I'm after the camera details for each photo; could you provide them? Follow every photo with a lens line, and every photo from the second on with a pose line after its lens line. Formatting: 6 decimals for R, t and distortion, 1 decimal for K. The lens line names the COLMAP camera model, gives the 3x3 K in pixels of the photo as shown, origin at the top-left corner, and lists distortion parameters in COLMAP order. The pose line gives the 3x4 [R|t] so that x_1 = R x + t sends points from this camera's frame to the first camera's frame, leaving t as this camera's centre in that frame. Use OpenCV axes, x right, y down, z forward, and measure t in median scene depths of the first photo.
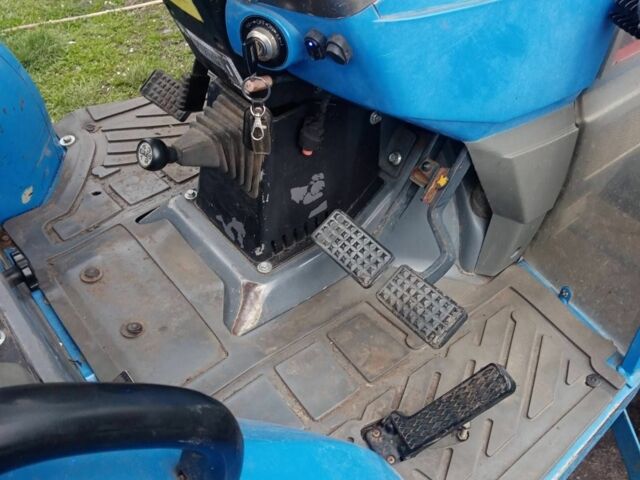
lens RADIAL K [[674.5, 0, 320.3], [0, 674.5, 240.5], [0, 0, 1]] dist [0.044441, 0.000000]
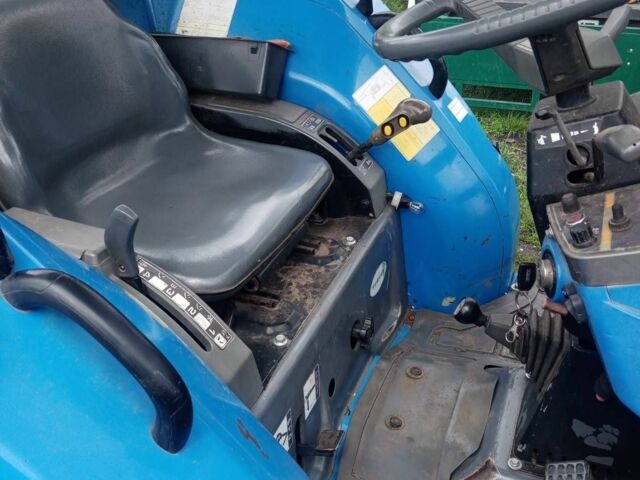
lens RADIAL K [[674.5, 0, 320.4], [0, 674.5, 240.1], [0, 0, 1]] dist [0.044441, 0.000000]
pose [[0.500168, 0.446442, -0.741972, 0.394319], [-0.594450, 0.800075, 0.080680, -0.143222], [0.629651, 0.400712, 0.665559, -0.022960]]
